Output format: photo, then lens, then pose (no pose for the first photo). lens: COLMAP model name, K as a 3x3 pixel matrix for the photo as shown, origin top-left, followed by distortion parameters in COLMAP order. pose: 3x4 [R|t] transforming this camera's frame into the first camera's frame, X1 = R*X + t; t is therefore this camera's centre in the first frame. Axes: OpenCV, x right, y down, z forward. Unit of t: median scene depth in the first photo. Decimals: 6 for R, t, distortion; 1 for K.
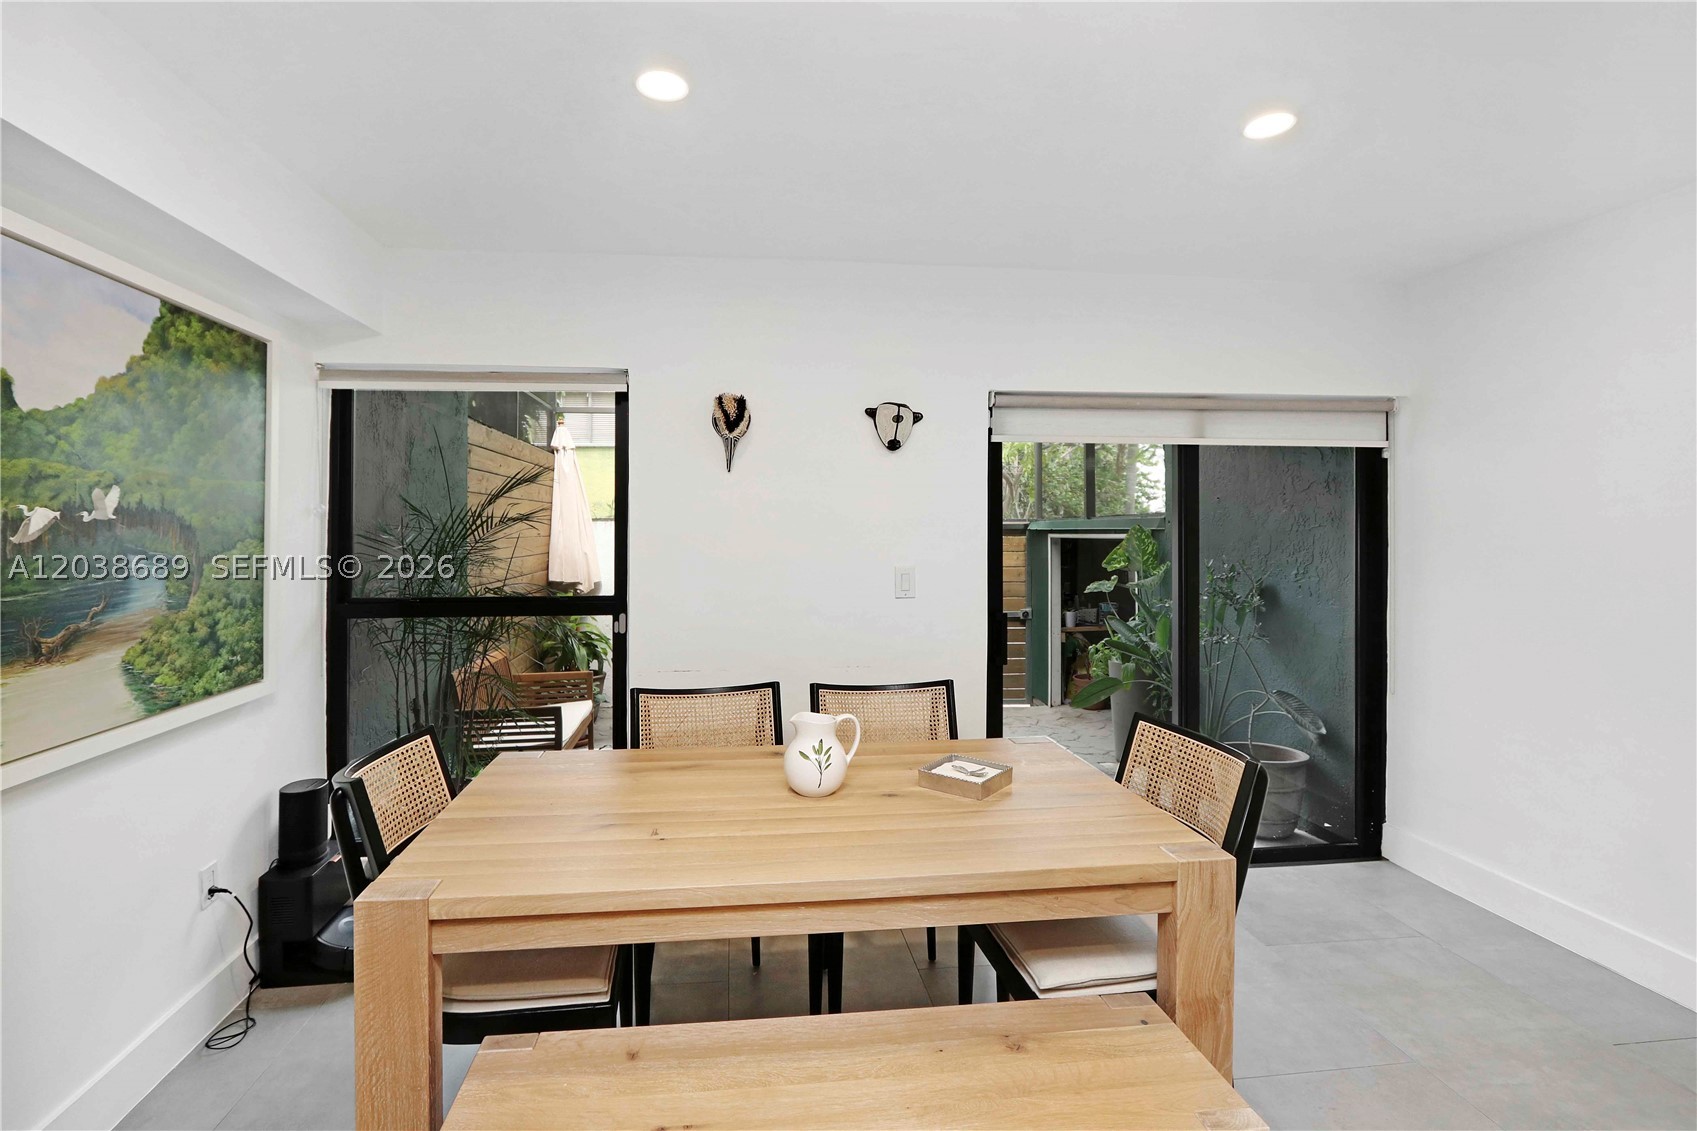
lens RADIAL K [[798.5, 0, 815.6], [0, 798.5, 527.3], [0, 0, 1]] dist [-0.012499, -0.000729]
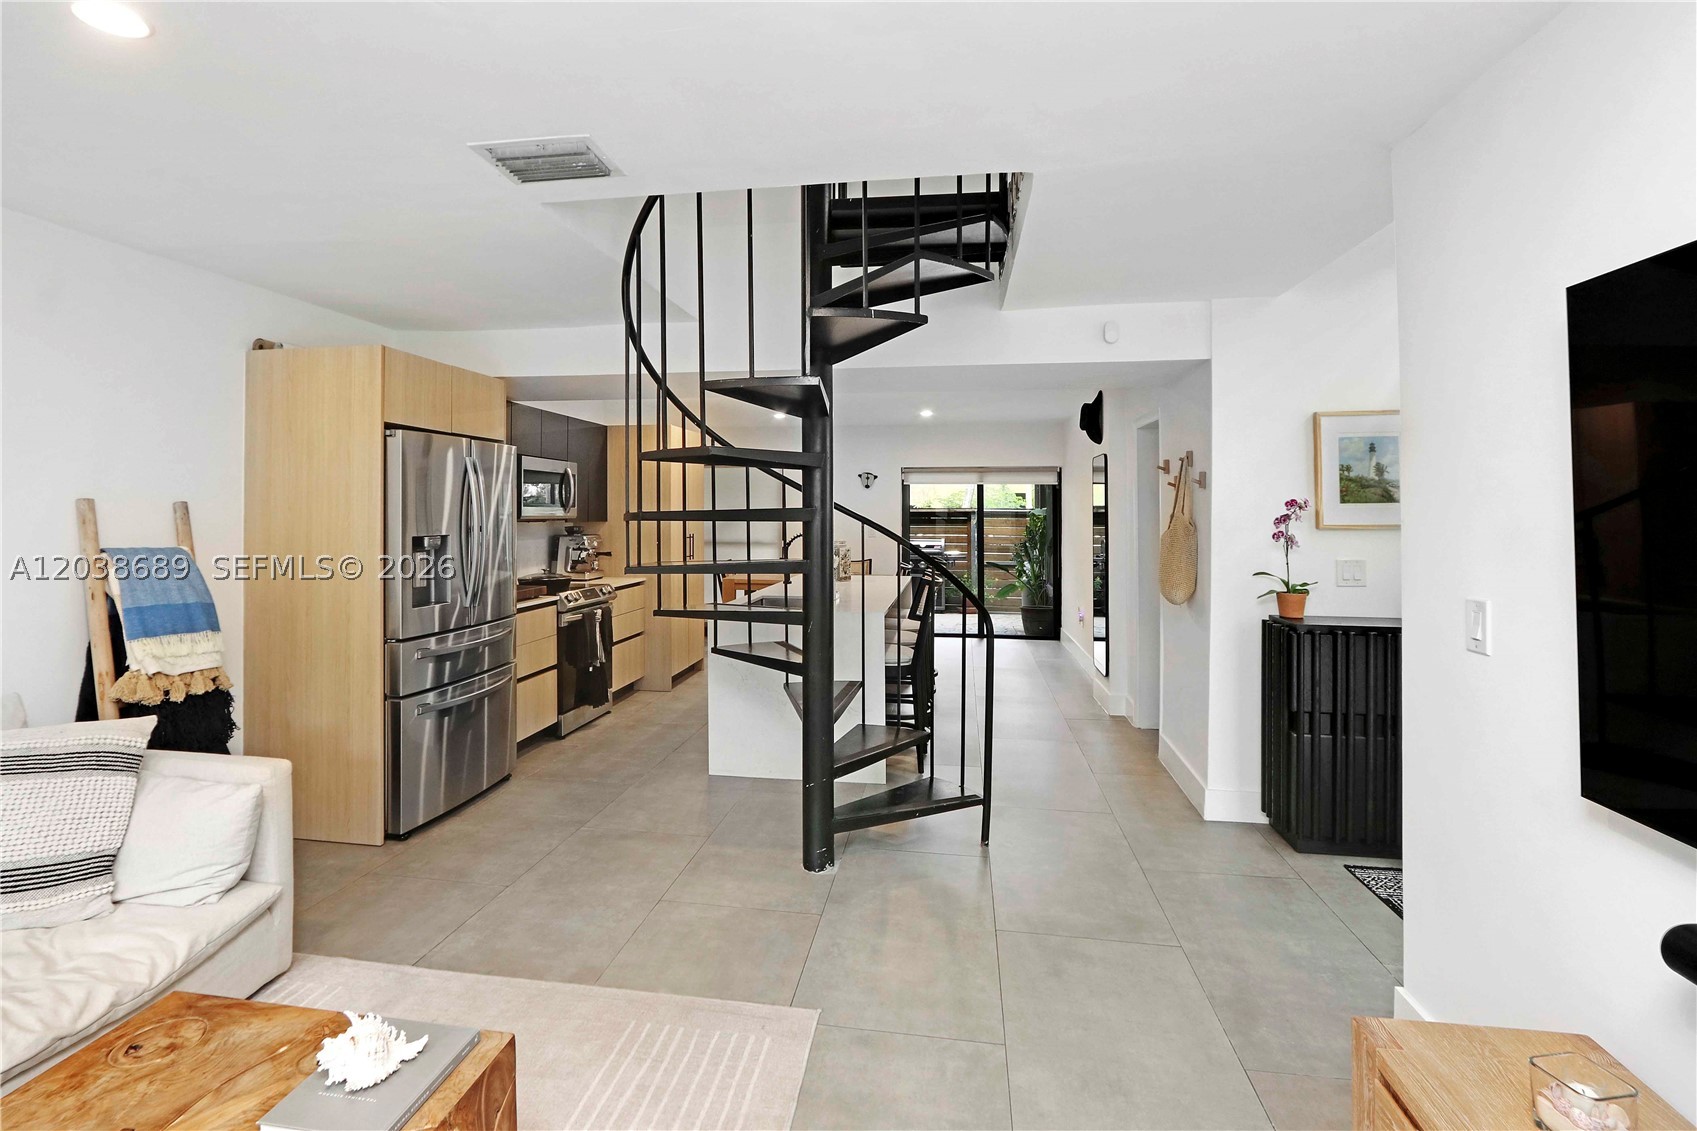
lens RADIAL K [[816.4, 0, 820.3], [0, 816.4, 495.4], [0, 0, 1]] dist [-0.013147, -0.000393]
pose [[0.961811, 0.000288, -0.273713, 1.082903], [-0.005233, 0.999836, -0.017338, -0.019699], [0.273663, 0.018108, 0.961655, -2.841219]]
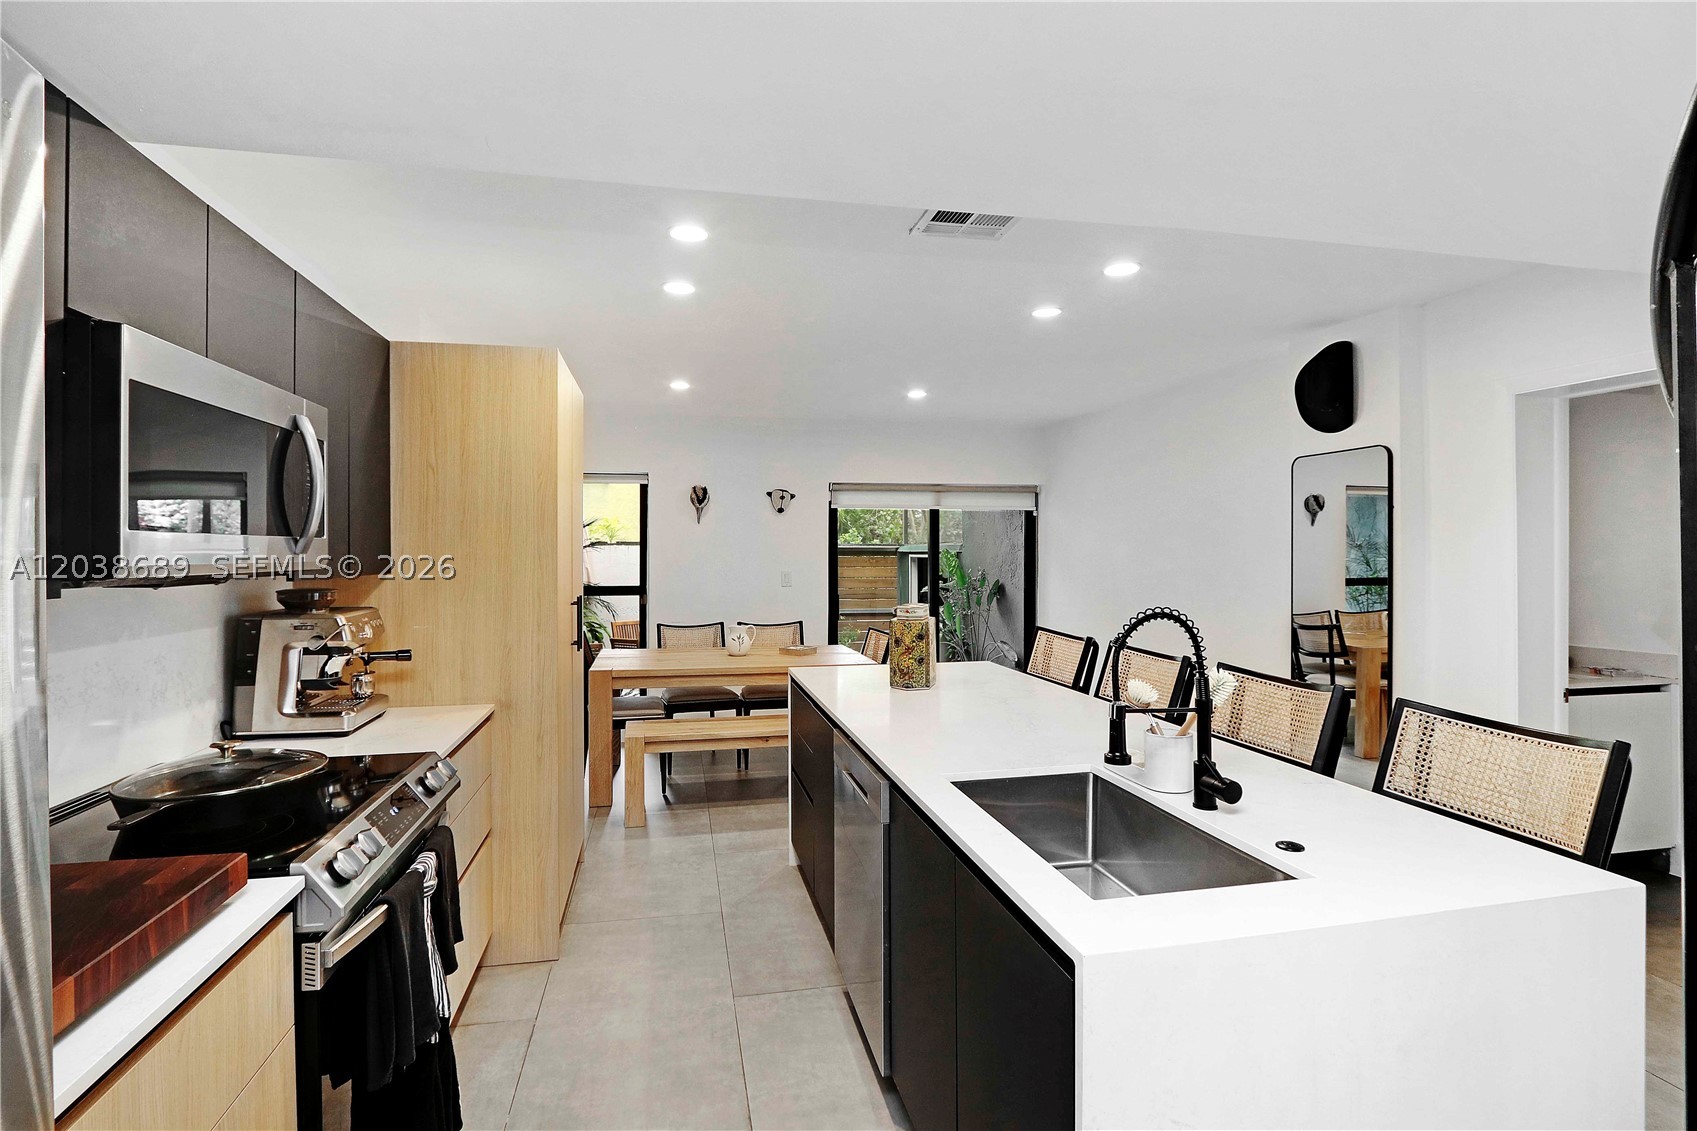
lens RADIAL K [[792.6, 0, 823.5], [0, 792.6, 542.2], [0, 0, 1]] dist [-0.015387, -0.000165]
pose [[0.996302, 0.002079, 0.085898, 0.047327], [-0.001417, 0.999969, -0.007764, -0.010250], [-0.085911, 0.007613, 0.996274, -1.396274]]
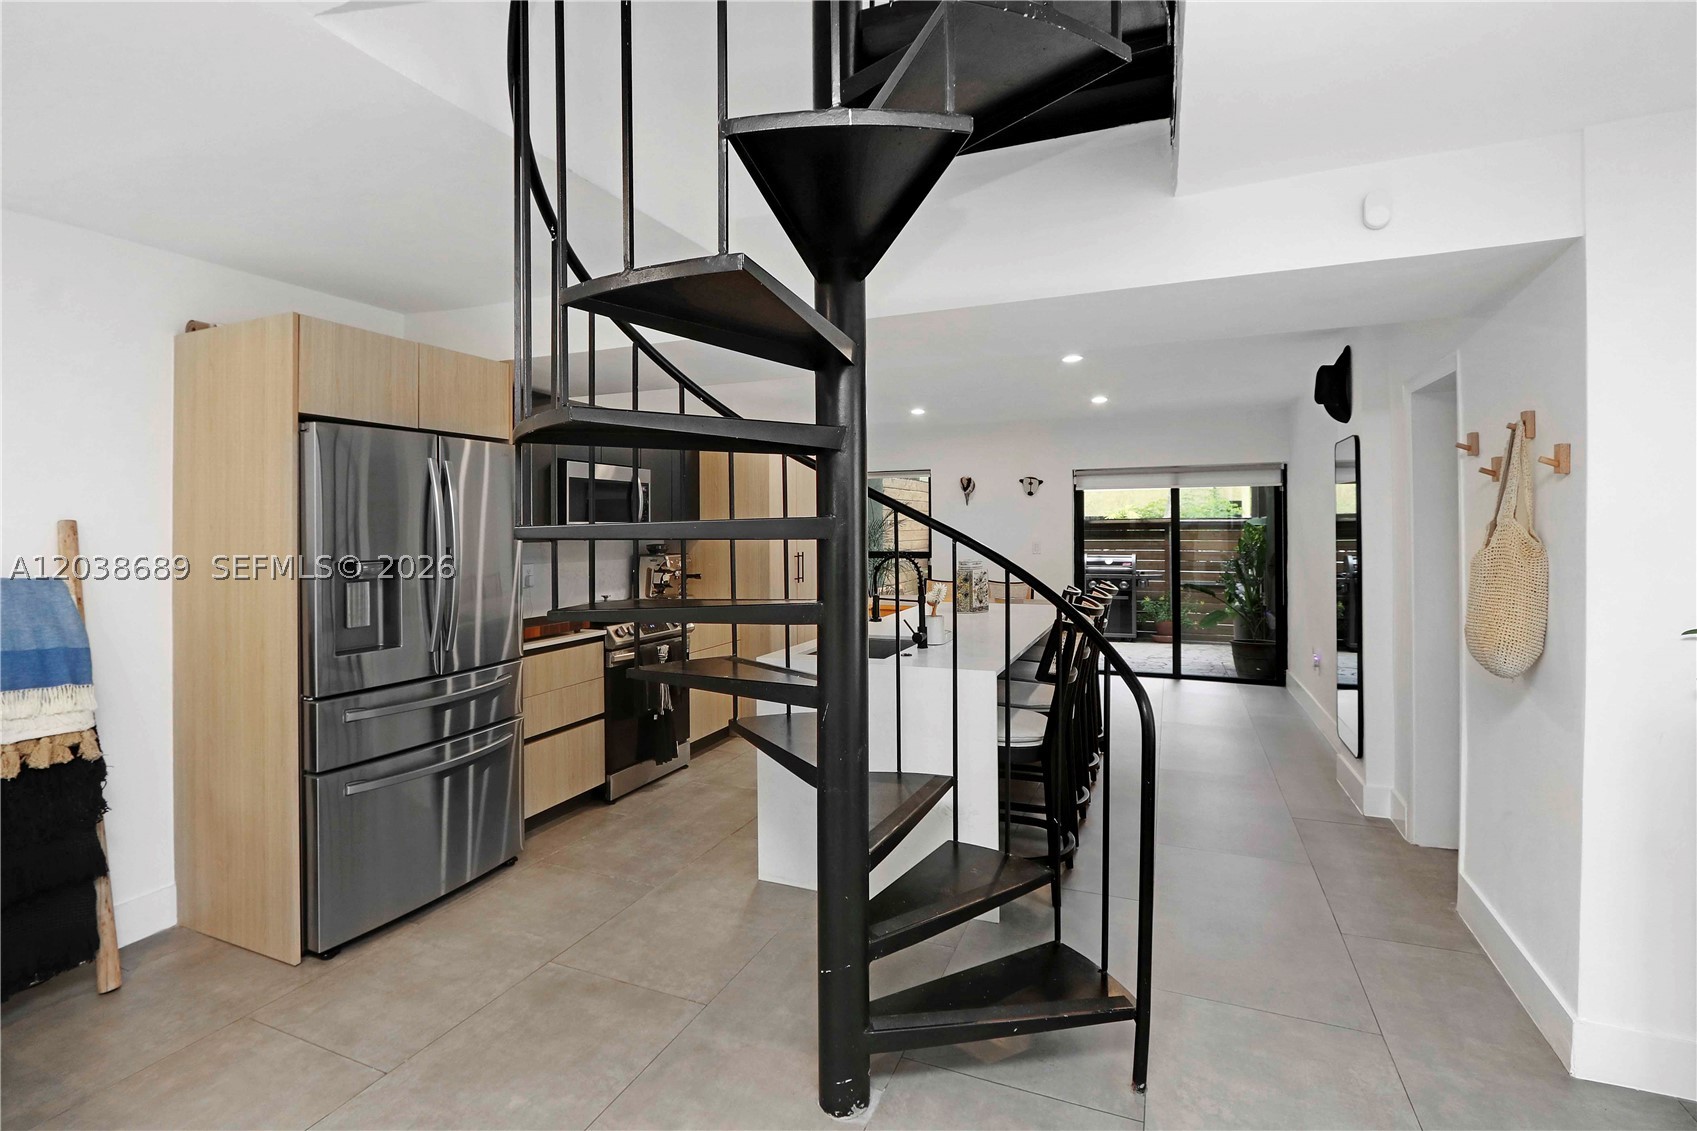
lens RADIAL K [[798.5, 0, 815.6], [0, 798.5, 527.3], [0, 0, 1]] dist [-0.012499, -0.000729]
pose [[0.864615, -0.003655, -0.502421, 1.094406], [0.006723, 0.999968, 0.004297, -0.014703], [0.502389, -0.007093, 0.864613, -2.163101]]
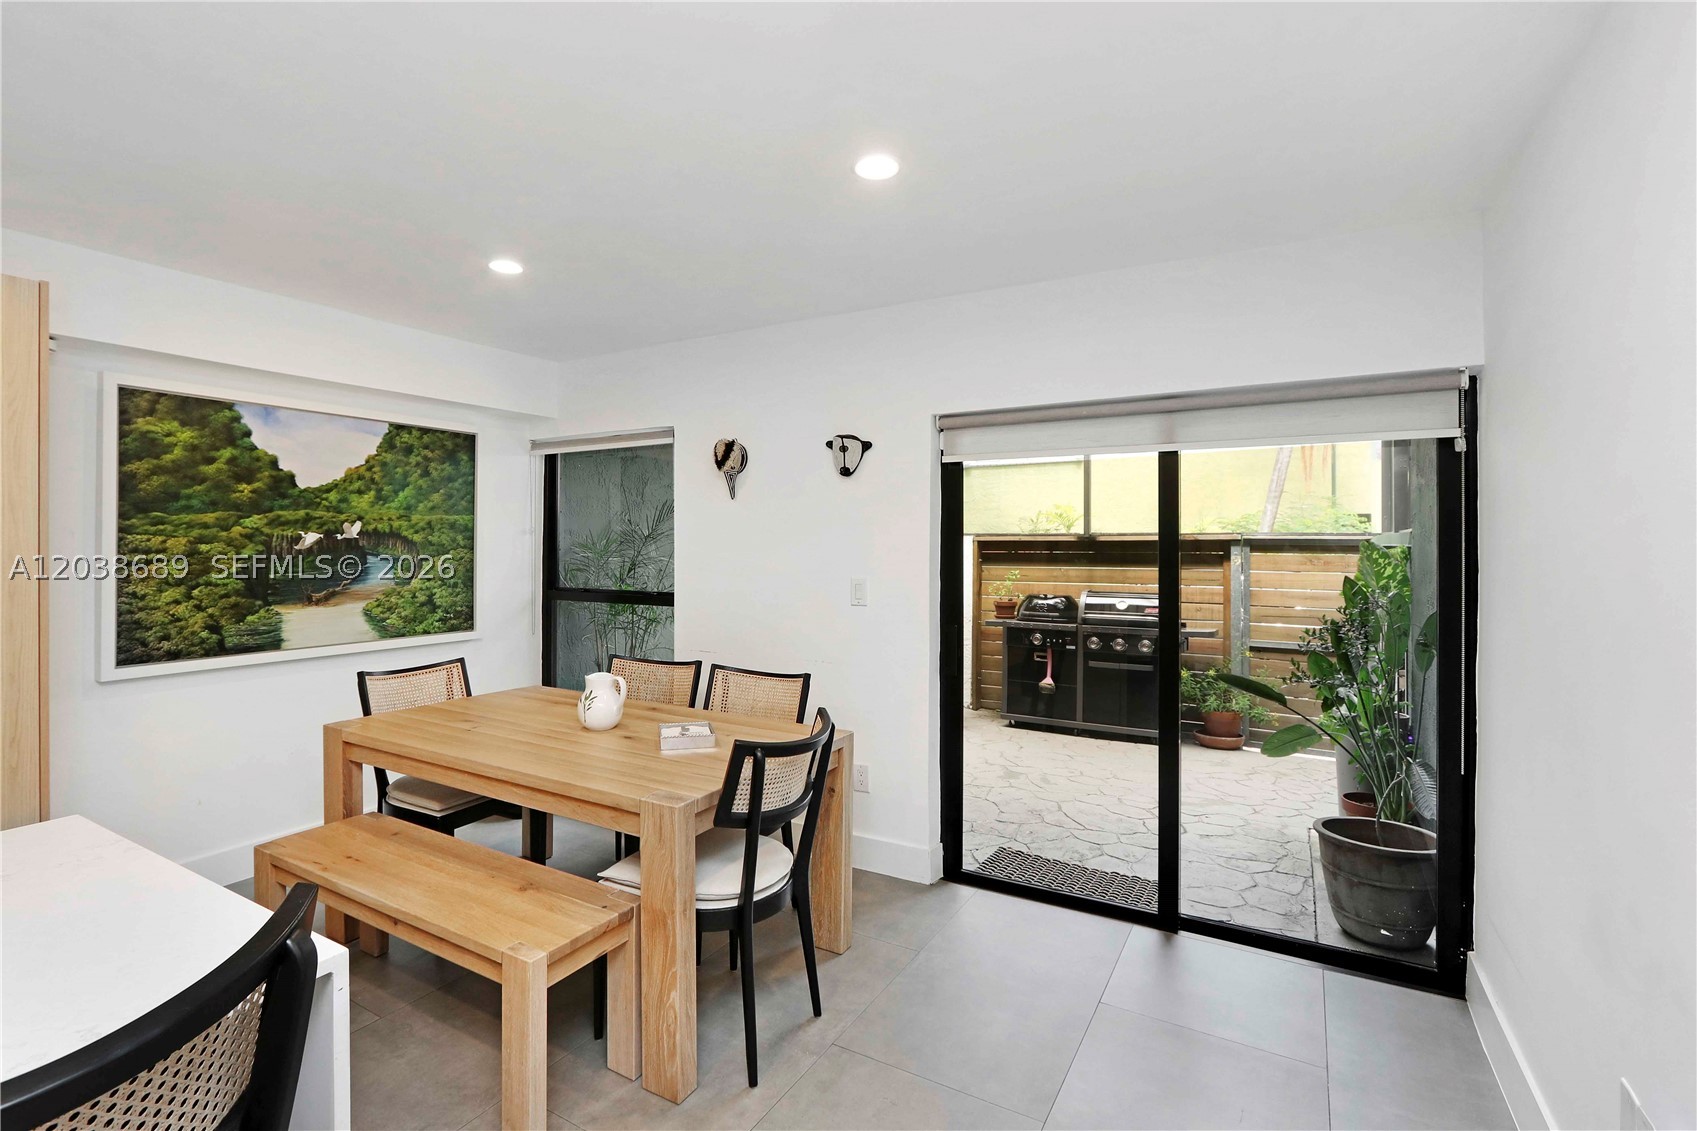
lens RADIAL K [[792.6, 0, 823.5], [0, 792.6, 542.2], [0, 0, 1]] dist [-0.015387, -0.000165]
pose [[0.796939, 0.003142, -0.604051, 1.059977], [-0.001997, 0.999995, 0.002566, -0.005720], [0.604056, -0.000839, 0.796941, 0.099698]]
